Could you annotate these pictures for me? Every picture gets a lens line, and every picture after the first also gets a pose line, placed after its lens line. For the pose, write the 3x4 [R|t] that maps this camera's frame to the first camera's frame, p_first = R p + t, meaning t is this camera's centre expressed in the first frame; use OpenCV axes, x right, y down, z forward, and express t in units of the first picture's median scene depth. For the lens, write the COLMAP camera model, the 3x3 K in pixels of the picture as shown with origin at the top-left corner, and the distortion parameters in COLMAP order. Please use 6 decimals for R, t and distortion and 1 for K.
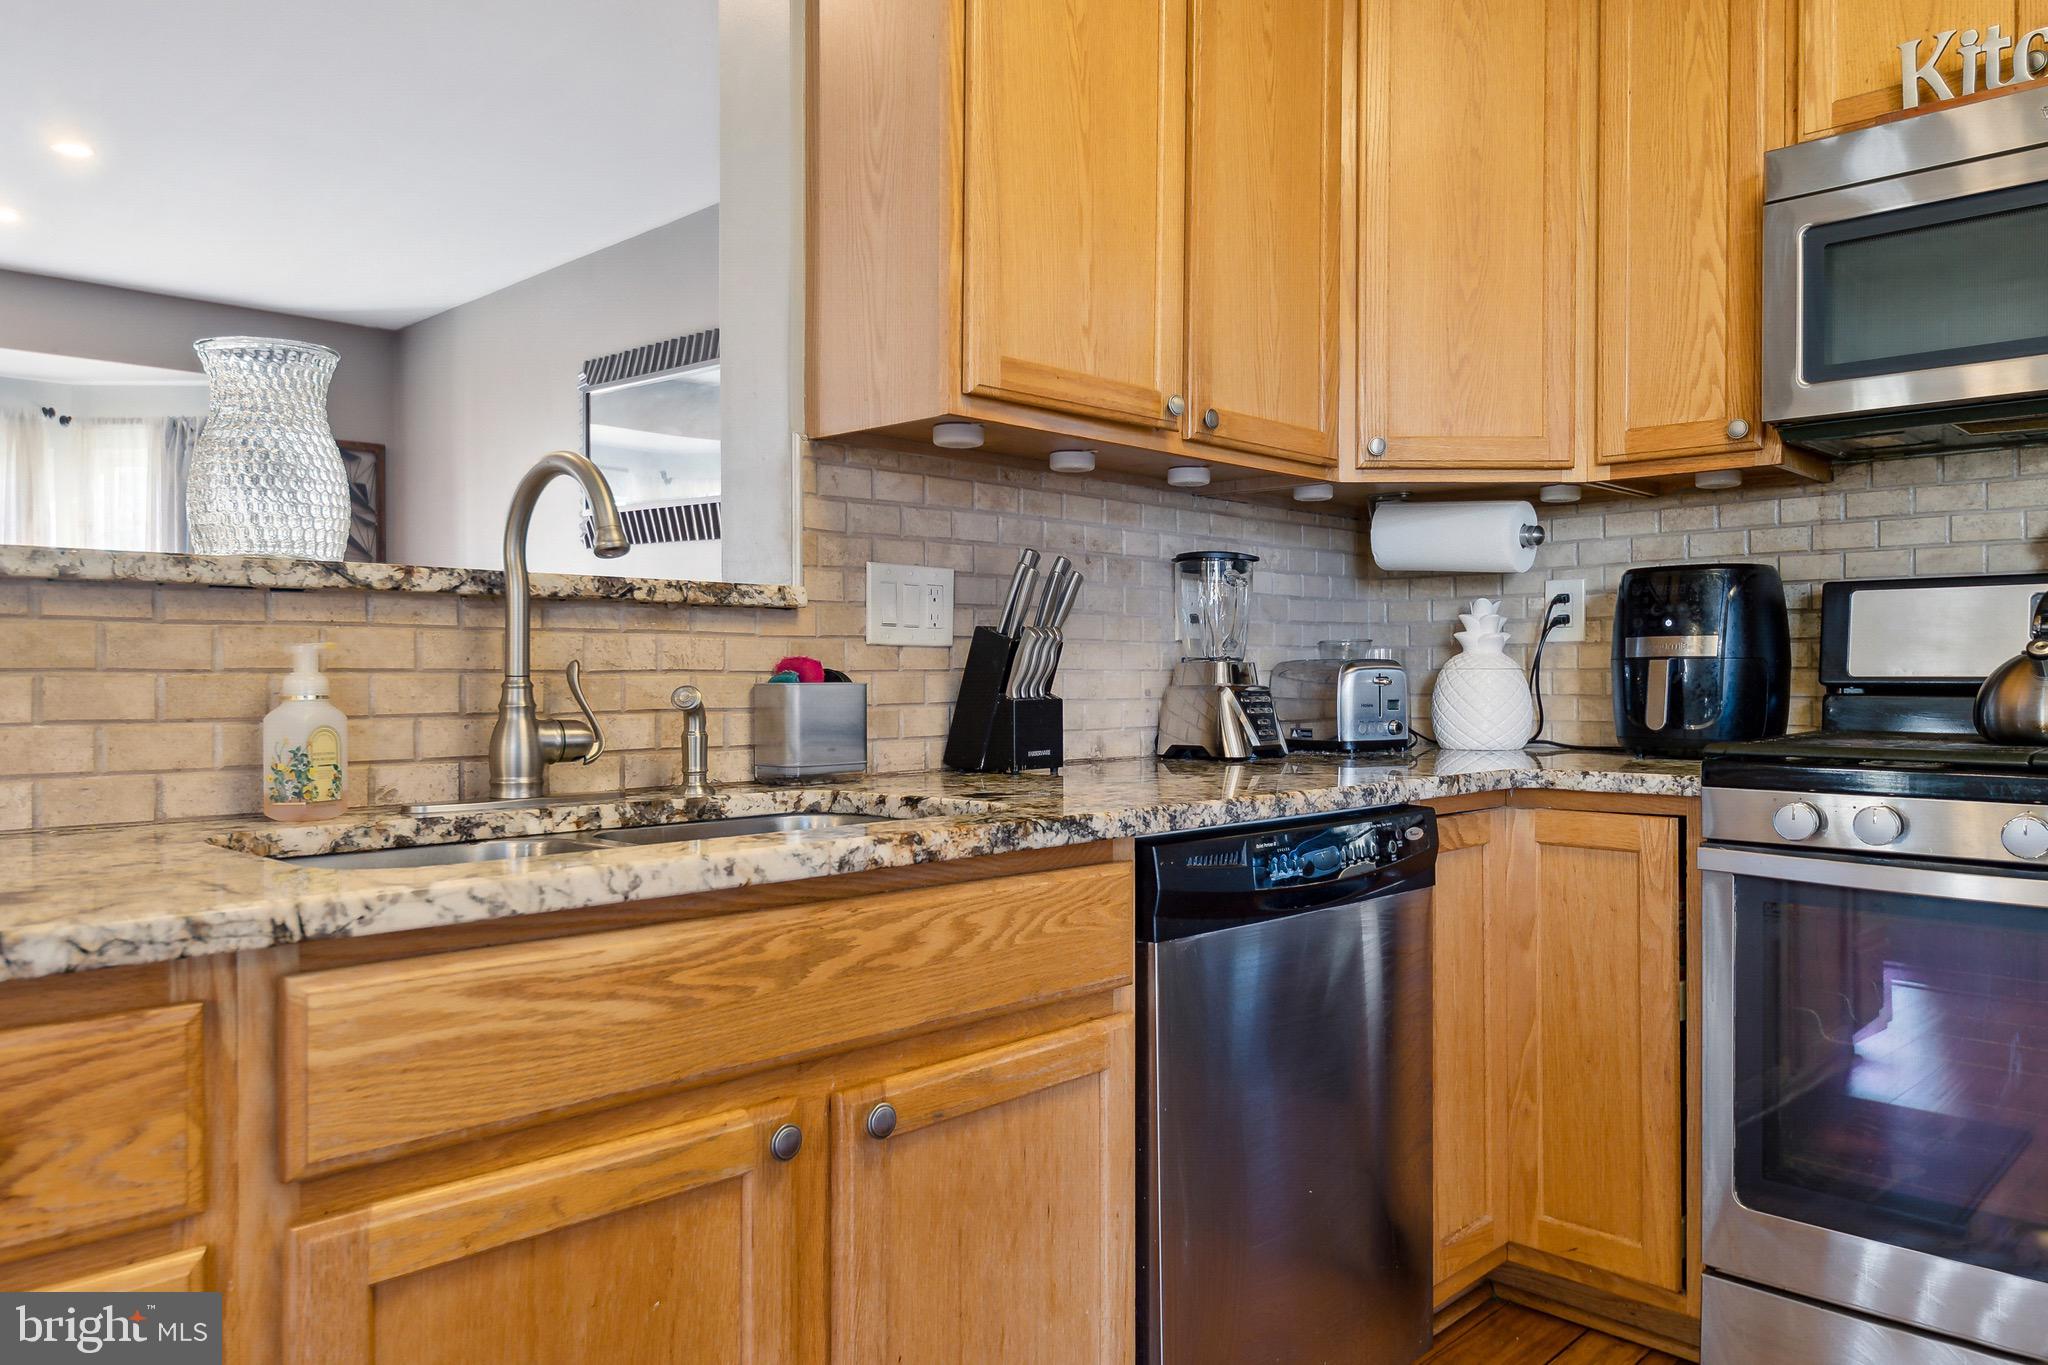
lens RADIAL K [[1402.3, 0, 1011.9], [0, 1402.3, 678.2], [0, 0, 1]] dist [0.017427, -0.007537]
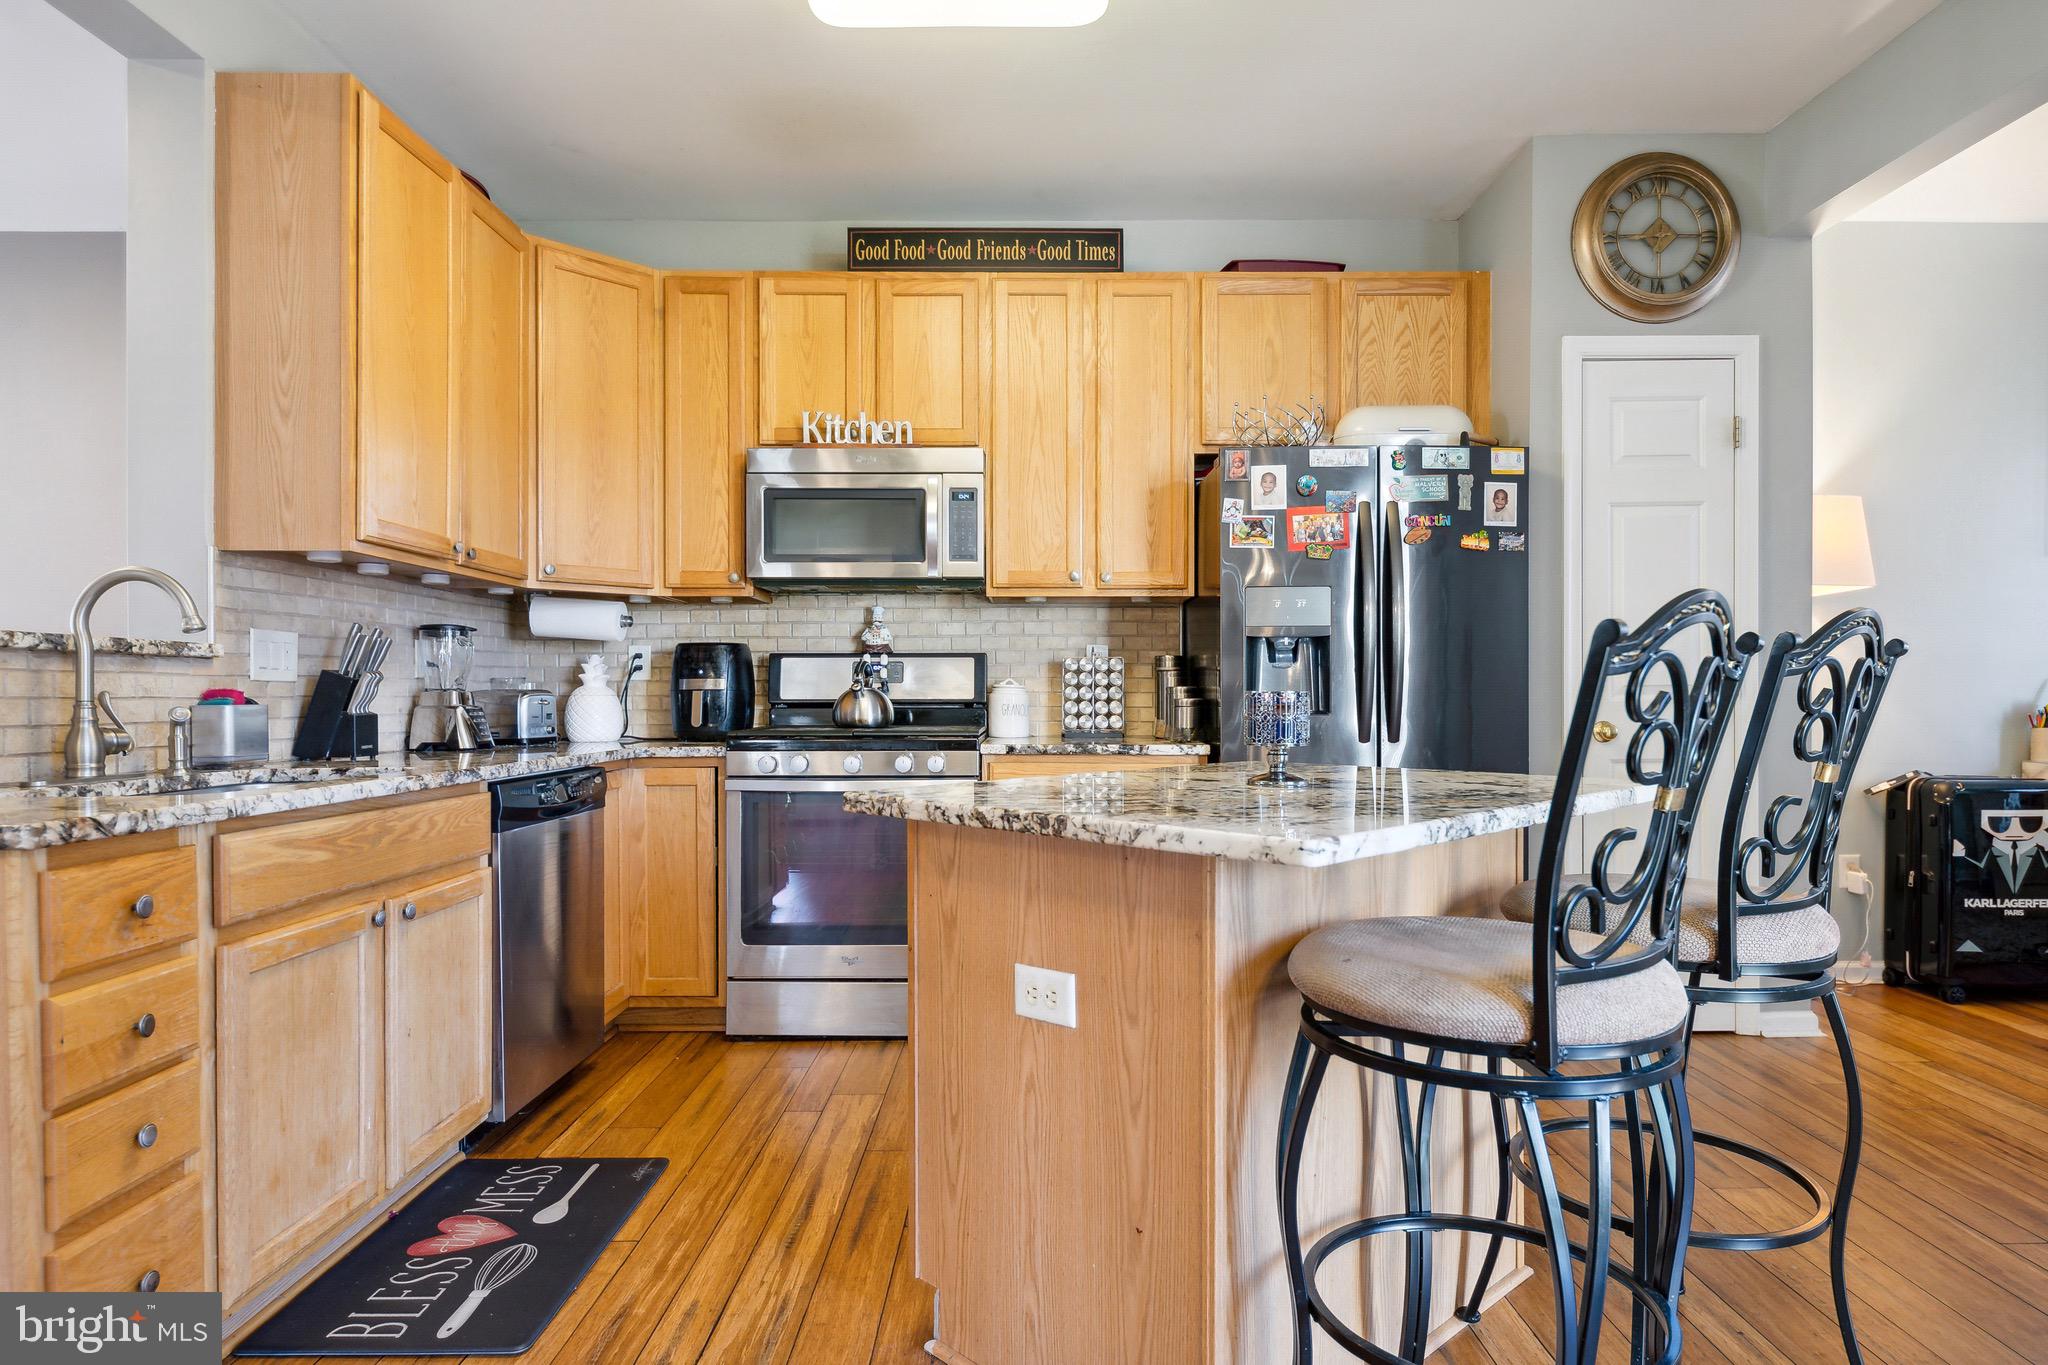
lens RADIAL K [[1164.6, 0, 1031.1], [0, 1164.6, 698.8], [0, 0, 1]] dist [0.010925, -0.011263]
pose [[0.709901, -0.002665, 0.704296, -0.395801], [0.004181, 0.999991, -0.000430, 0.000760], [-0.704289, 0.003250, 0.709906, -0.536229]]
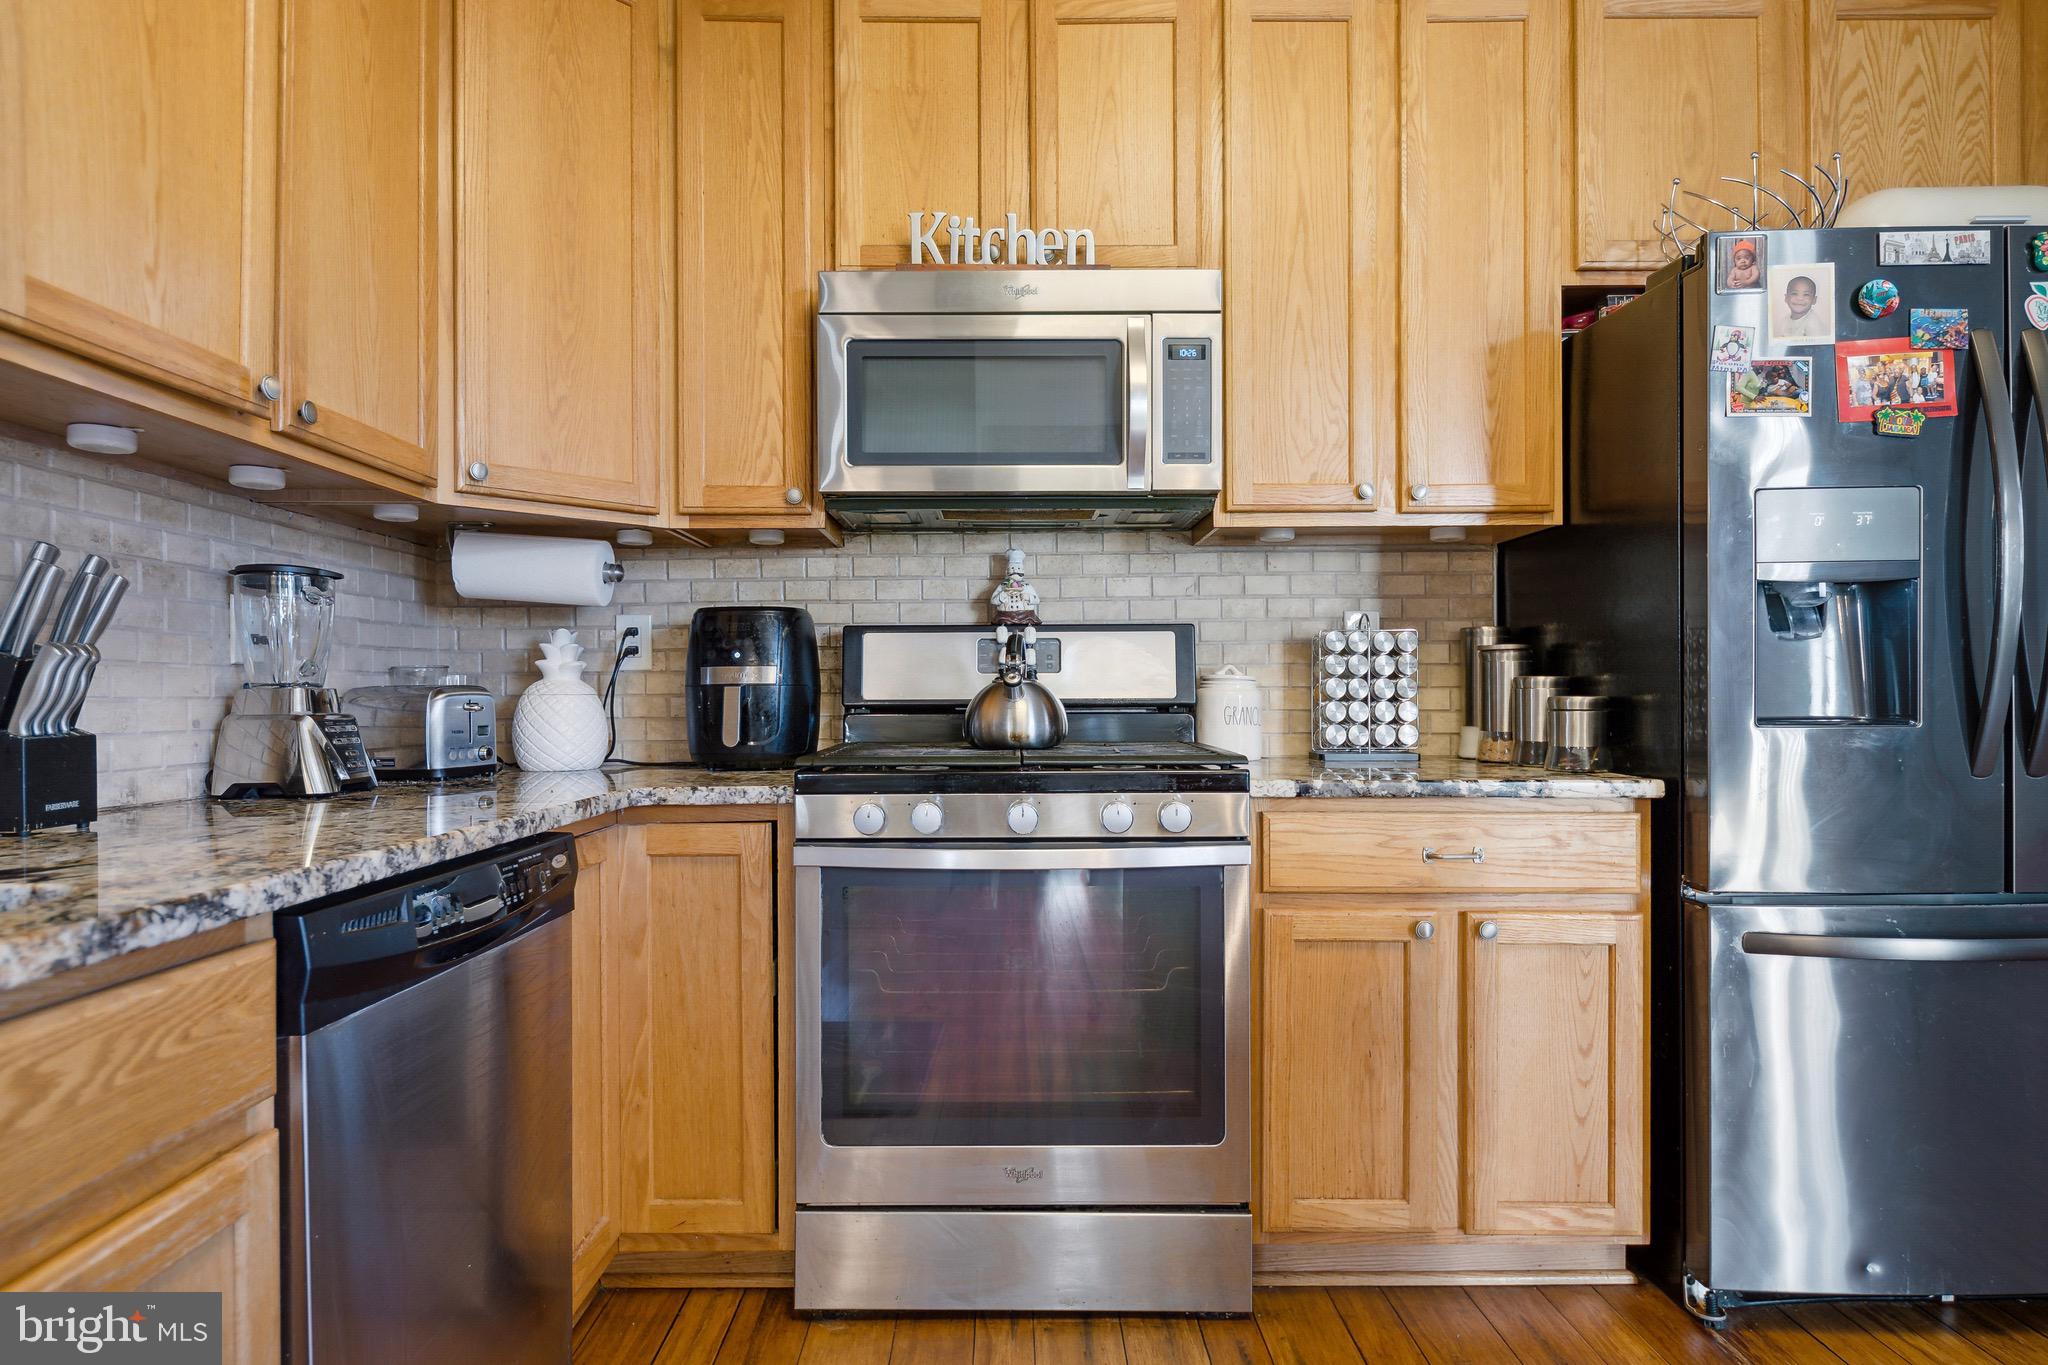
lens RADIAL K [[1164.6, 0, 1007.1], [0, 1164.6, 690.6], [0, 0, 1]] dist [0.010925, -0.011263]
pose [[0.713926, -0.001142, 0.700220, -0.058774], [0.007961, 0.999947, -0.006485, -0.001789], [-0.700176, 0.010204, 0.713897, 0.173628]]
